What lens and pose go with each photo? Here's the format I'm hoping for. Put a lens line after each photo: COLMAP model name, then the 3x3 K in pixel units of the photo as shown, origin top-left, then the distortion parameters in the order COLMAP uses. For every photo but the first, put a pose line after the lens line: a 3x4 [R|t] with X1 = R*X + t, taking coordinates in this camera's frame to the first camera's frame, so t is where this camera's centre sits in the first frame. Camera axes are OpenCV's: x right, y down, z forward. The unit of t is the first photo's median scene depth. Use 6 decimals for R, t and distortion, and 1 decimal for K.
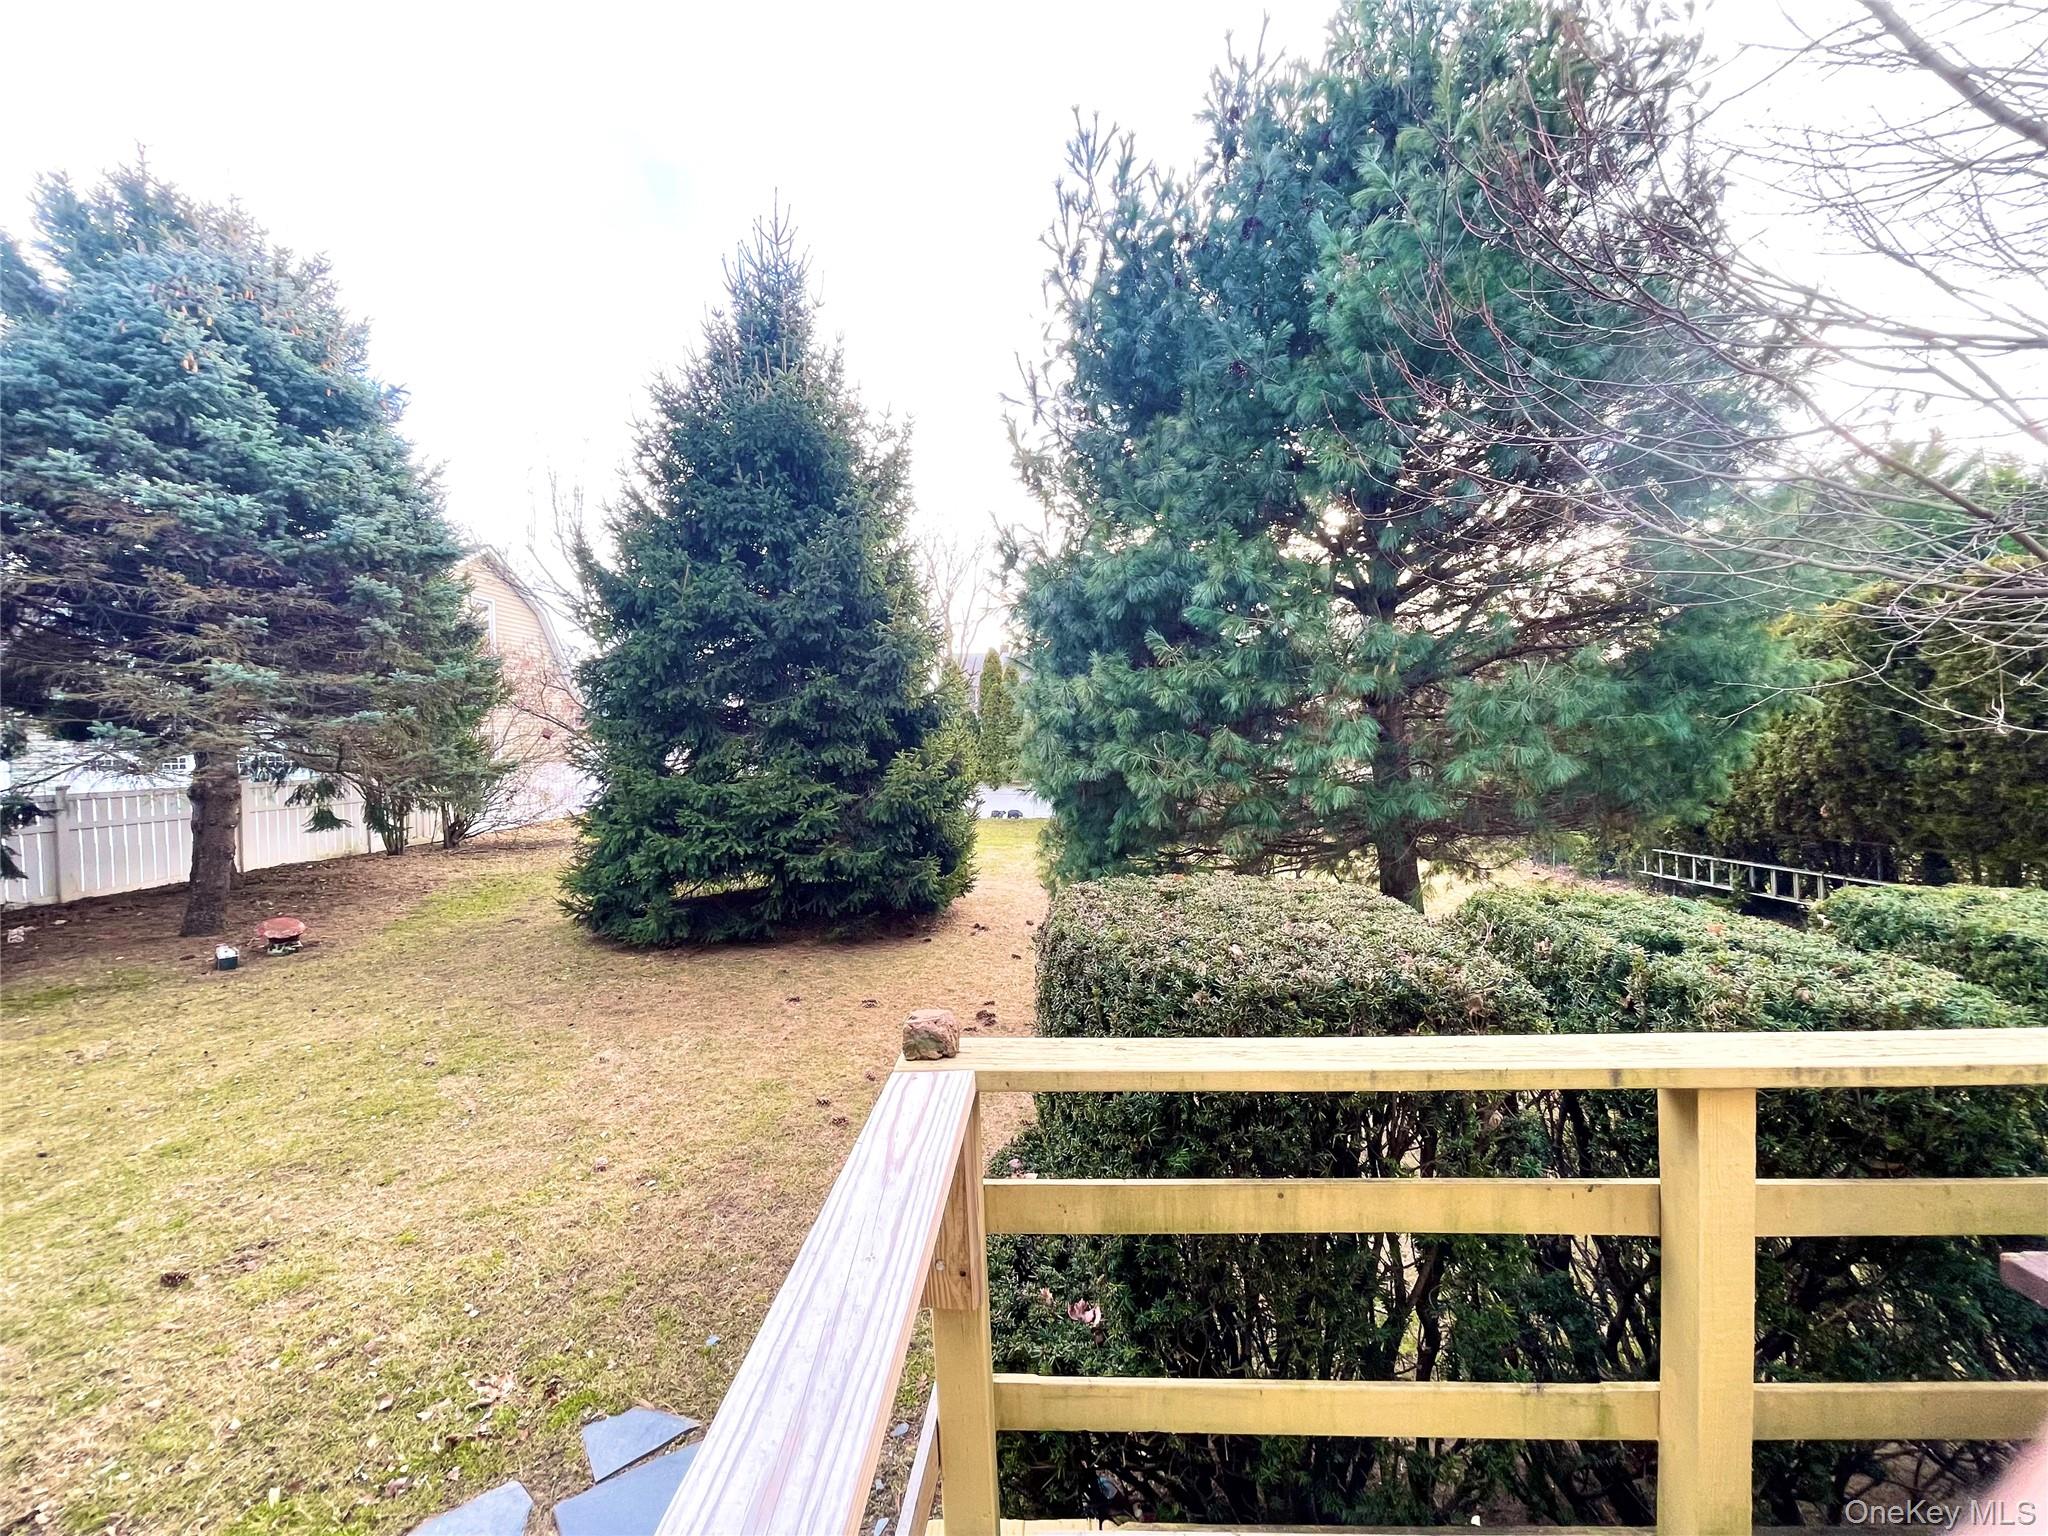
lens RADIAL K [[821.8, 0, 1034.5], [0, 821.8, 771.5], [0, 0, 1]] dist [-0.001118, -0.001552]
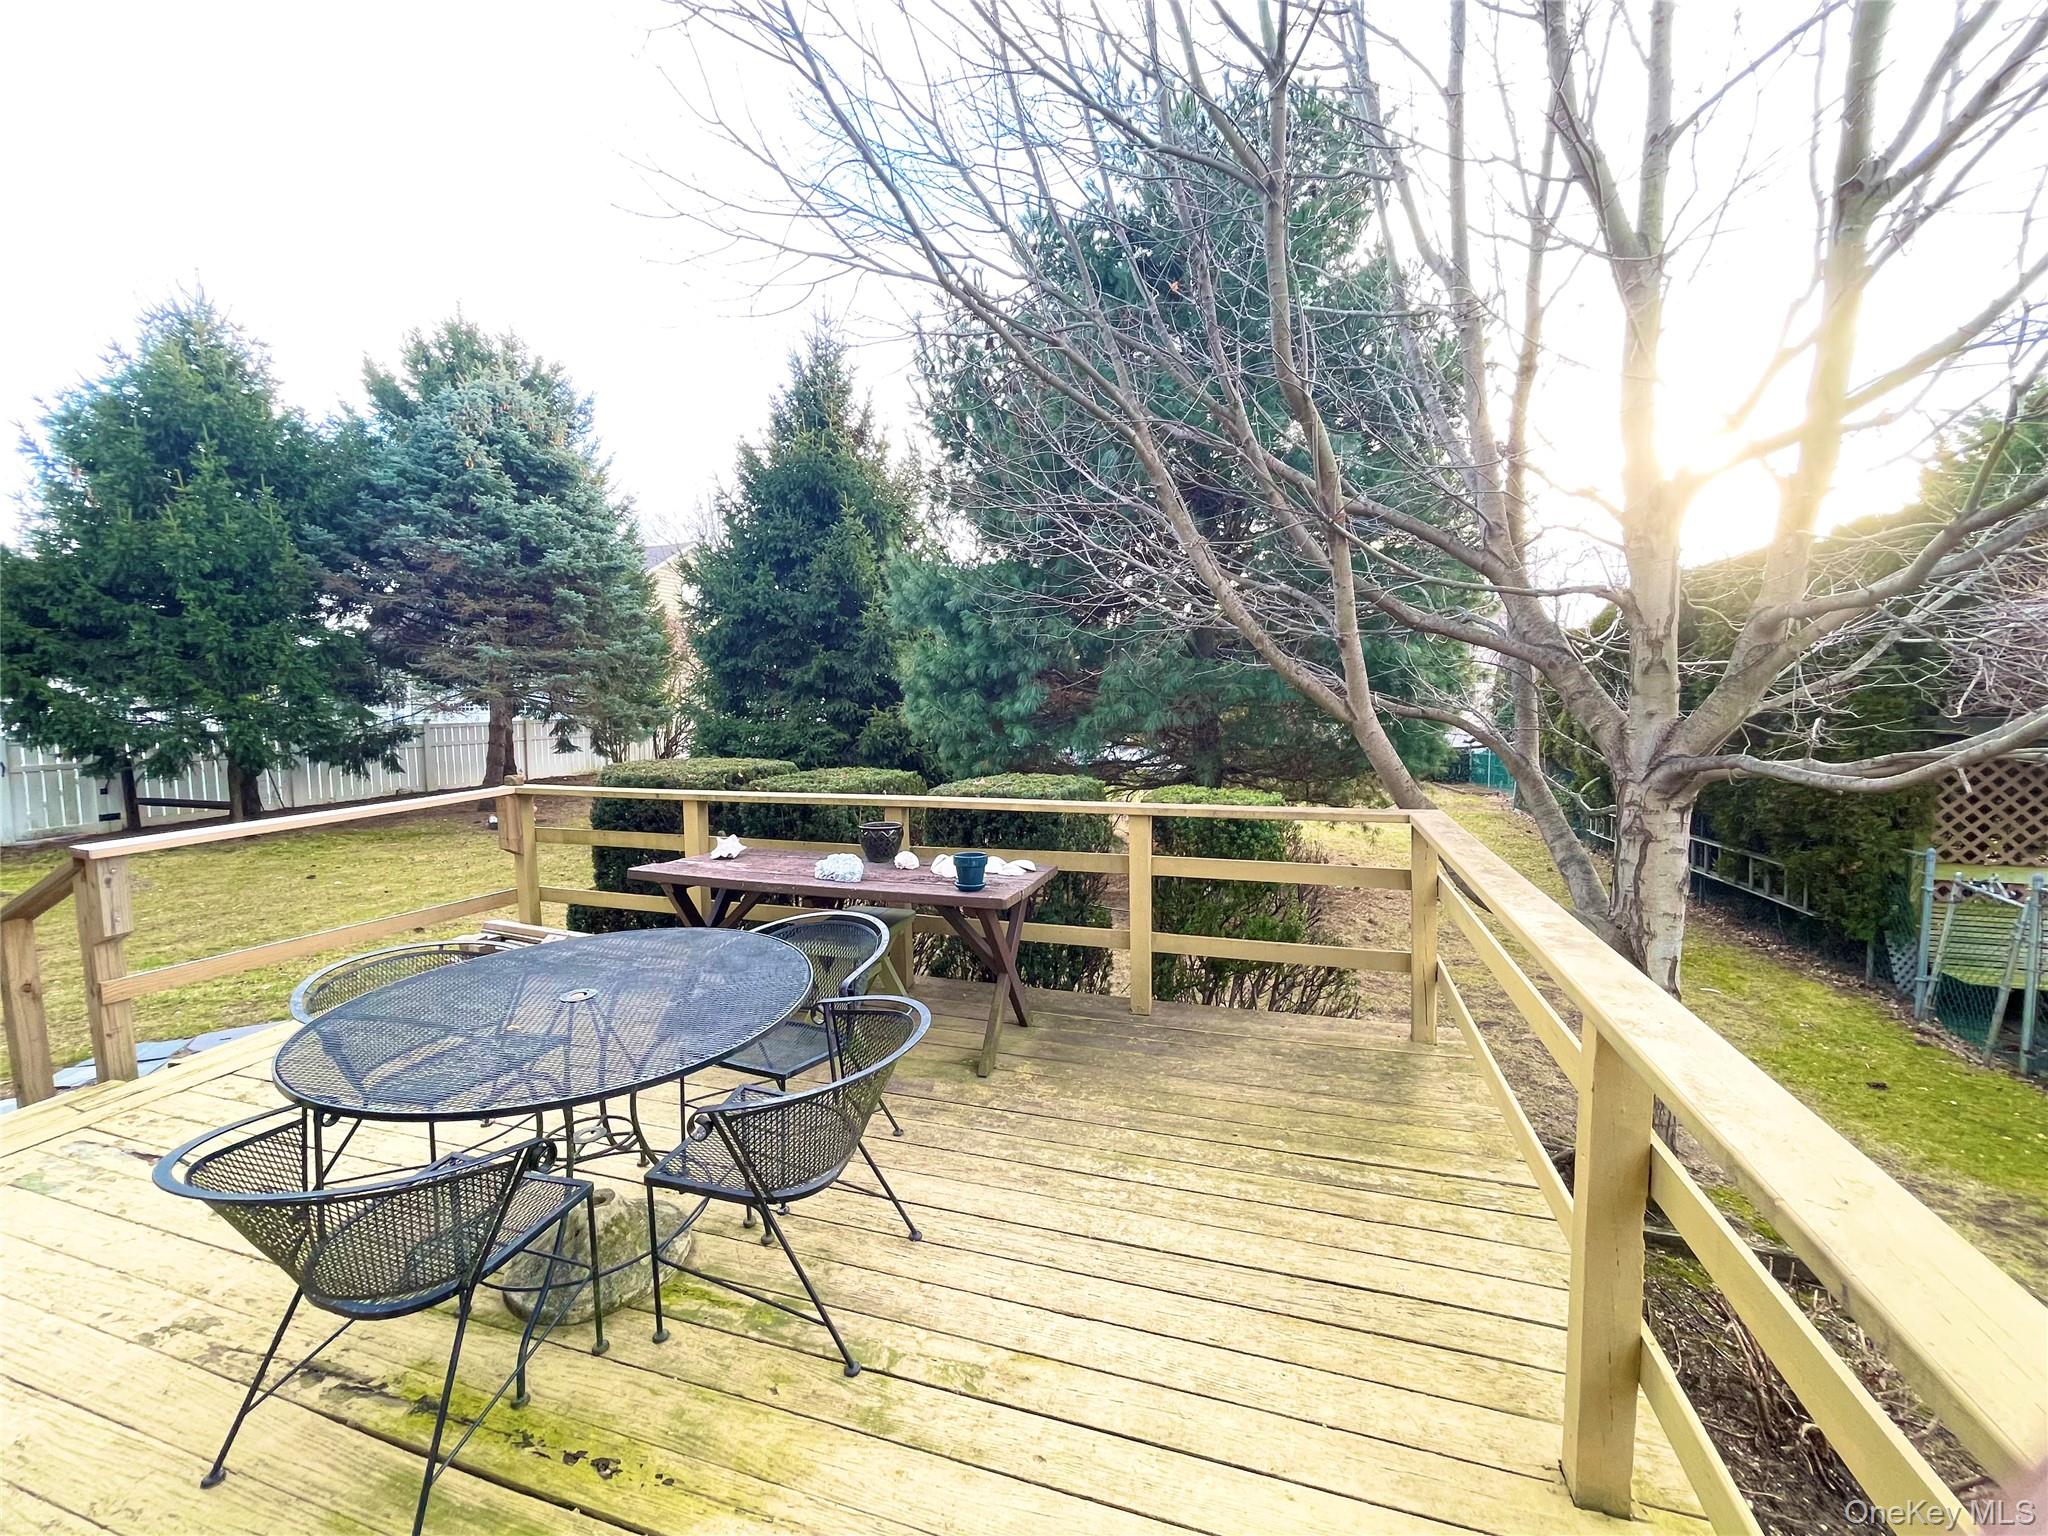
lens RADIAL K [[821.8, 0, 1022.6], [0, 821.8, 766.5], [0, 0, 1]] dist [-0.001118, -0.001552]
pose [[0.962320, 0.035315, -0.269617, 0.475915], [-0.022377, 0.998453, 0.050910, 0.004865], [0.270997, -0.042958, 0.961621, -0.295636]]
